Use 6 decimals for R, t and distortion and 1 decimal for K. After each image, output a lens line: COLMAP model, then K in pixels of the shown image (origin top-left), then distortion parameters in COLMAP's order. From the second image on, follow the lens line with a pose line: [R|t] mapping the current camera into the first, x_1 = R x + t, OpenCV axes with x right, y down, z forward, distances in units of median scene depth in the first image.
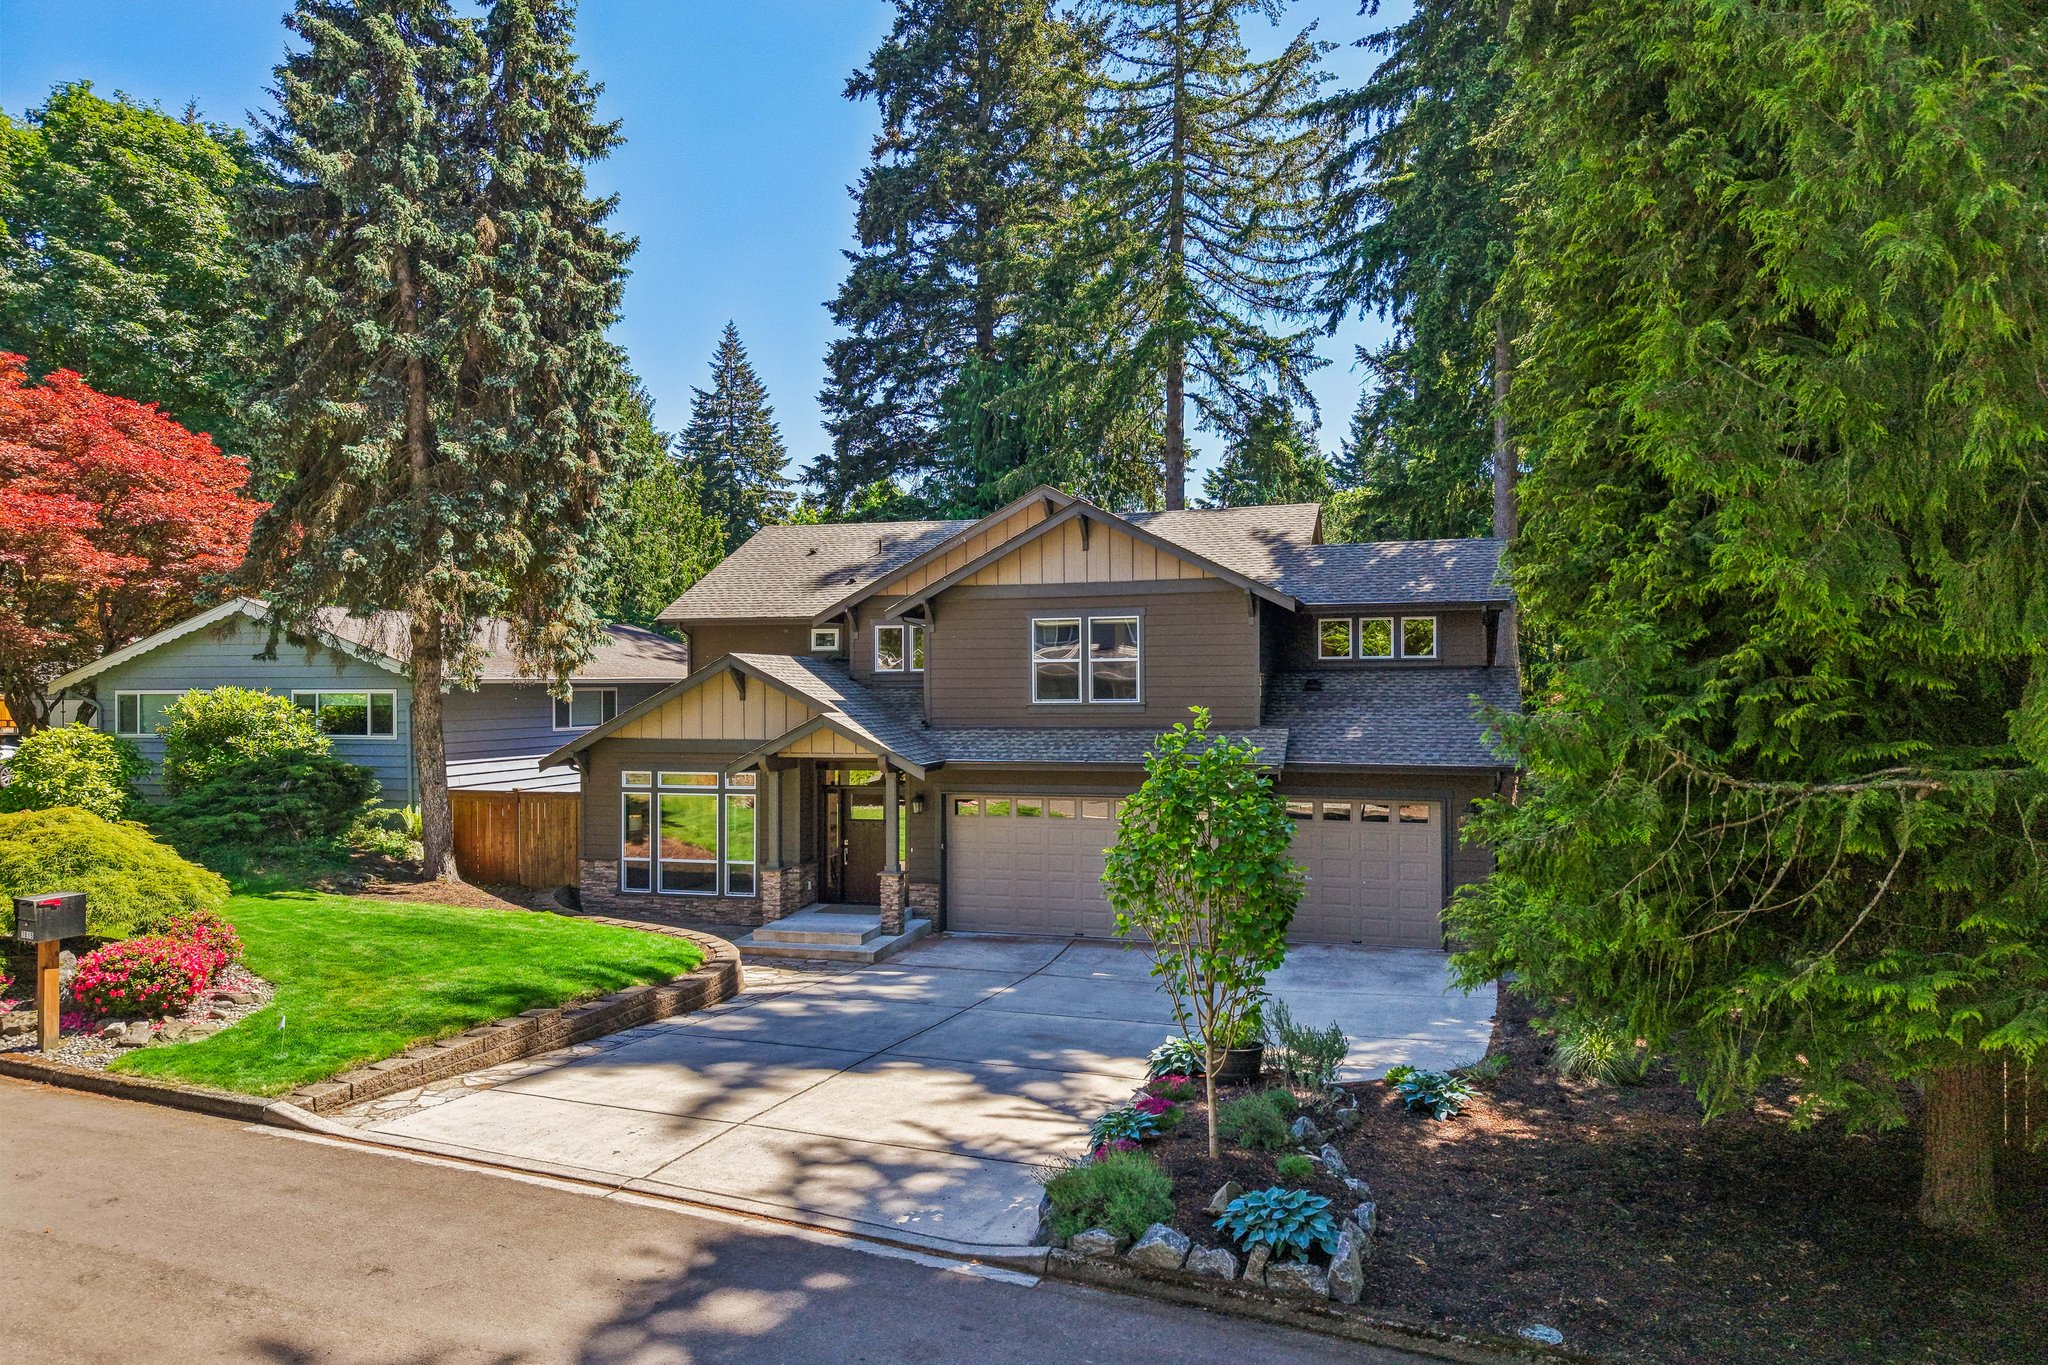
lens RADIAL K [[1384.6, 0, 1026.6], [0, 1384.6, 680.1], [0, 0, 1]] dist [0.010981, -0.010424]
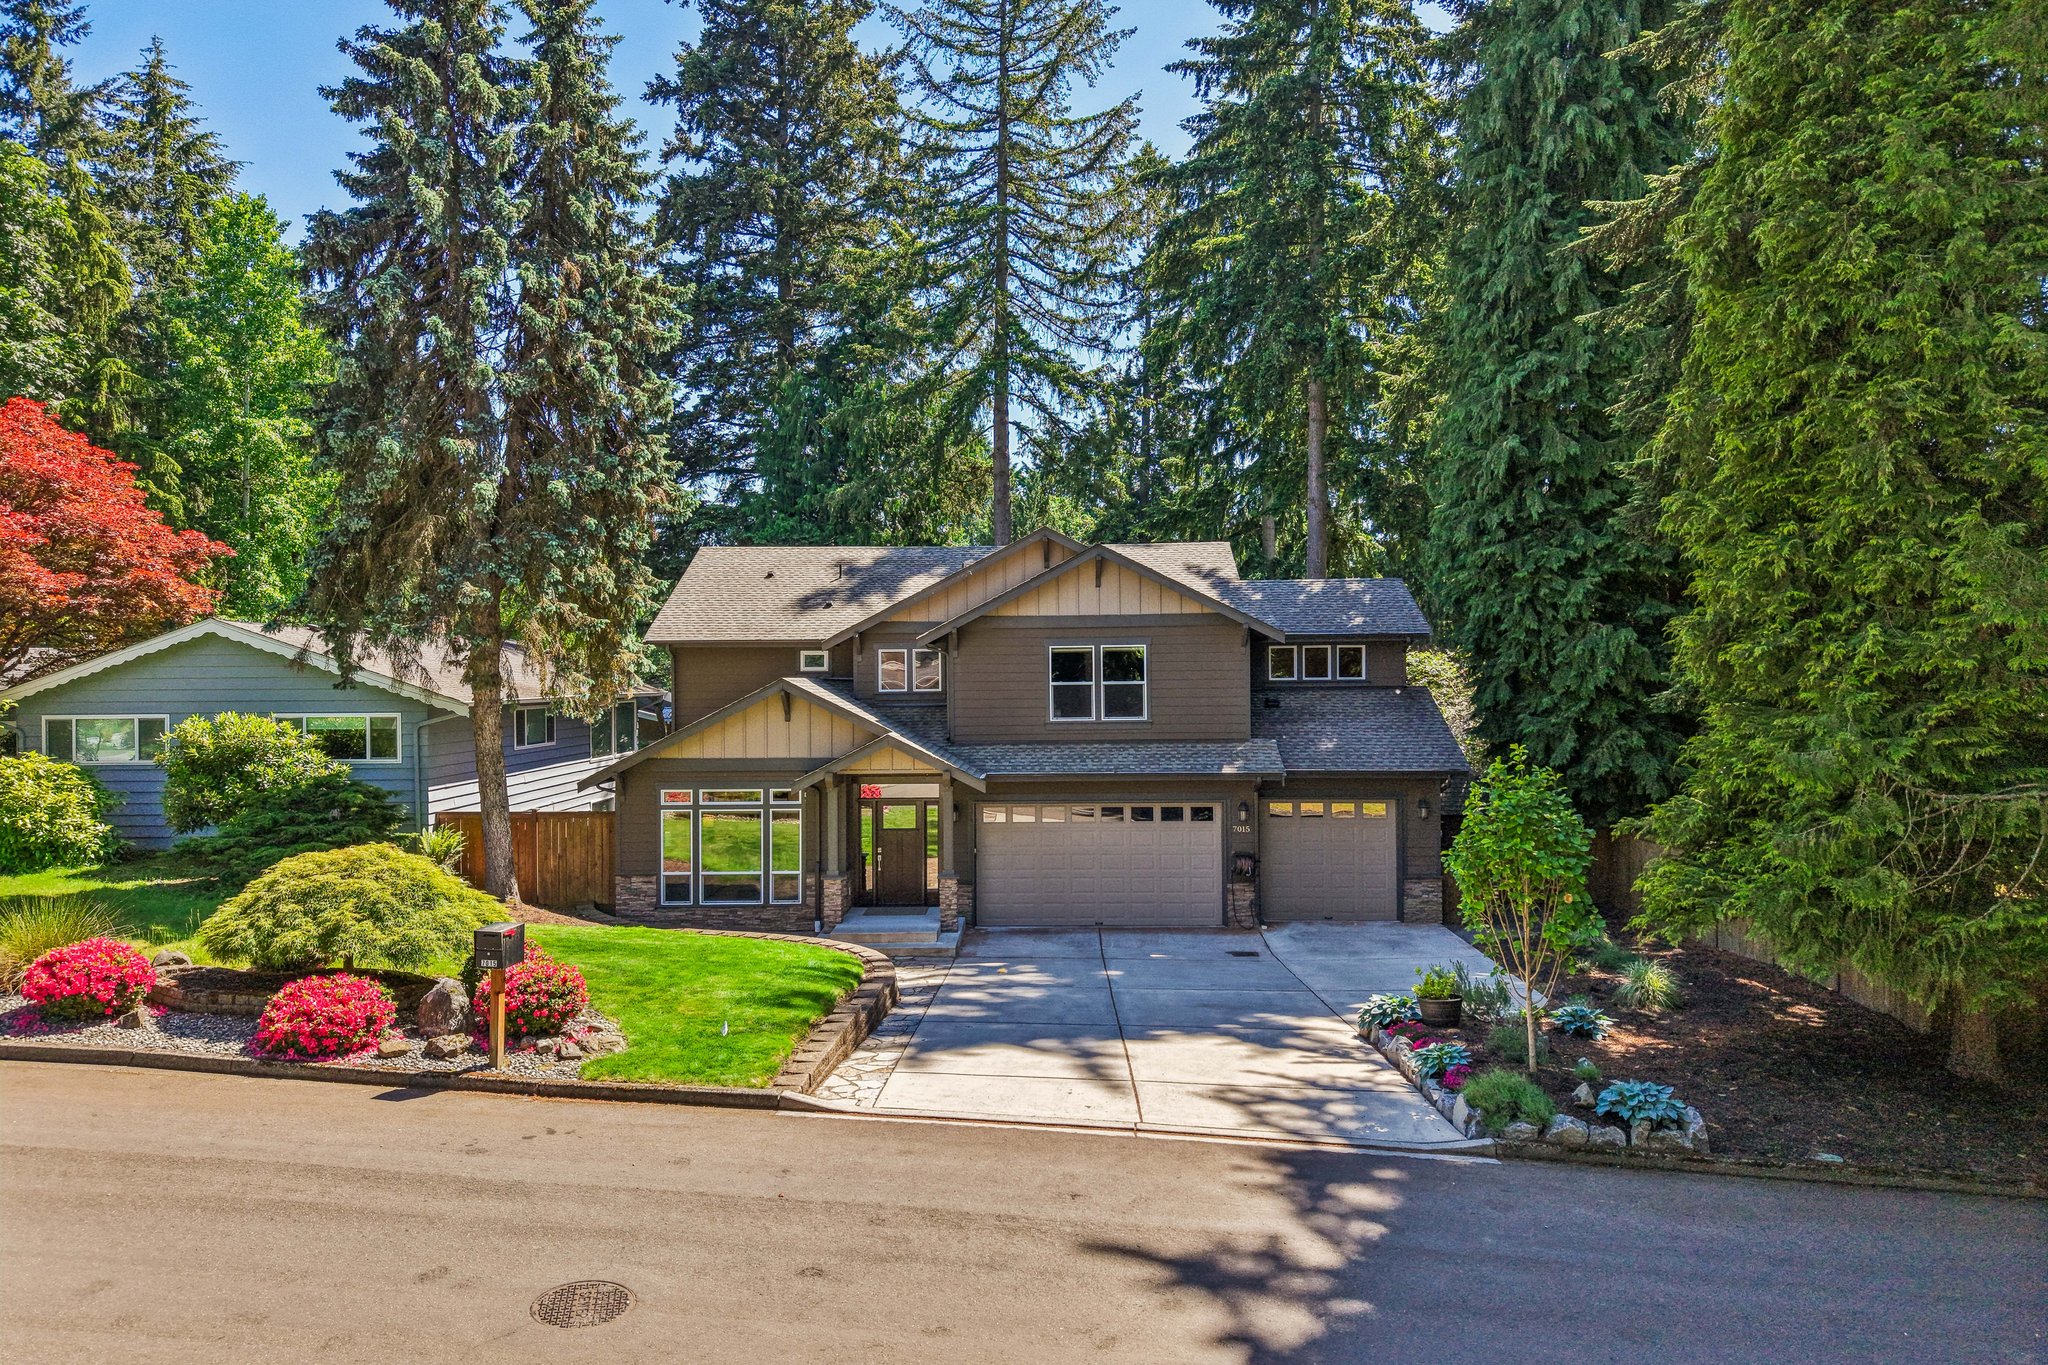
lens RADIAL K [[1384.6, 0, 1024.9], [0, 1384.6, 684.7], [0, 0, 1]] dist [0.010981, -0.010424]
pose [[0.965028, -0.005132, 0.262098, -0.317276], [0.002649, 0.999948, 0.009827, -0.024646], [-0.262135, -0.008789, 0.964991, -0.086529]]
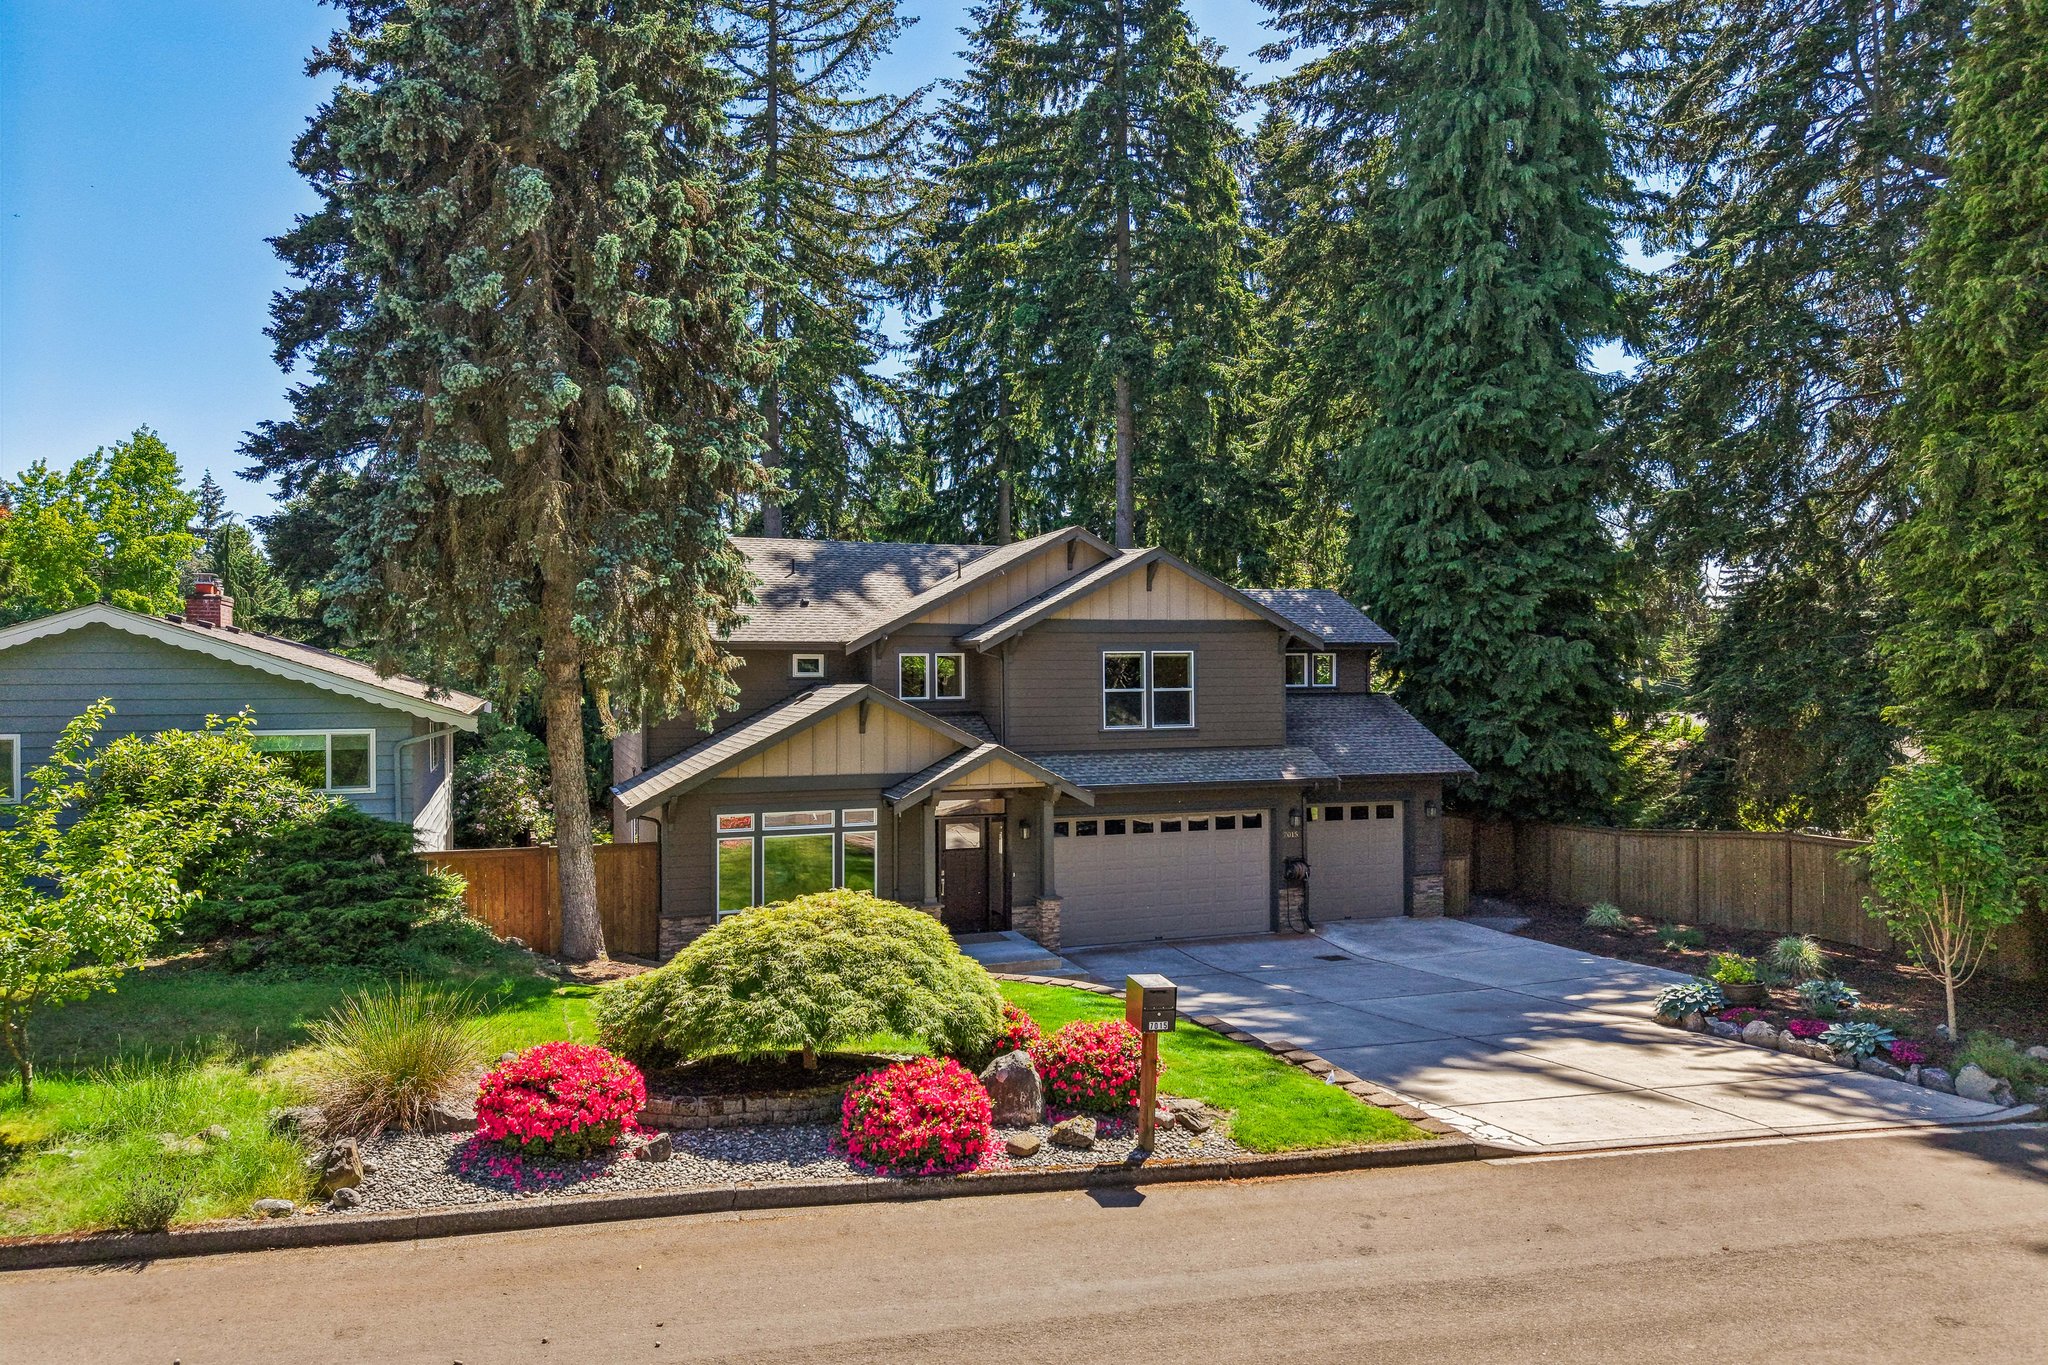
lens RADIAL K [[1384.6, 0, 1025.7], [0, 1384.6, 682.5], [0, 0, 1]] dist [0.010981, -0.010424]
pose [[0.801006, -0.002176, 0.598653, -0.705051], [-0.000070, 0.999993, 0.003729, -0.024690], [-0.598657, -0.003029, 0.801000, 0.171041]]
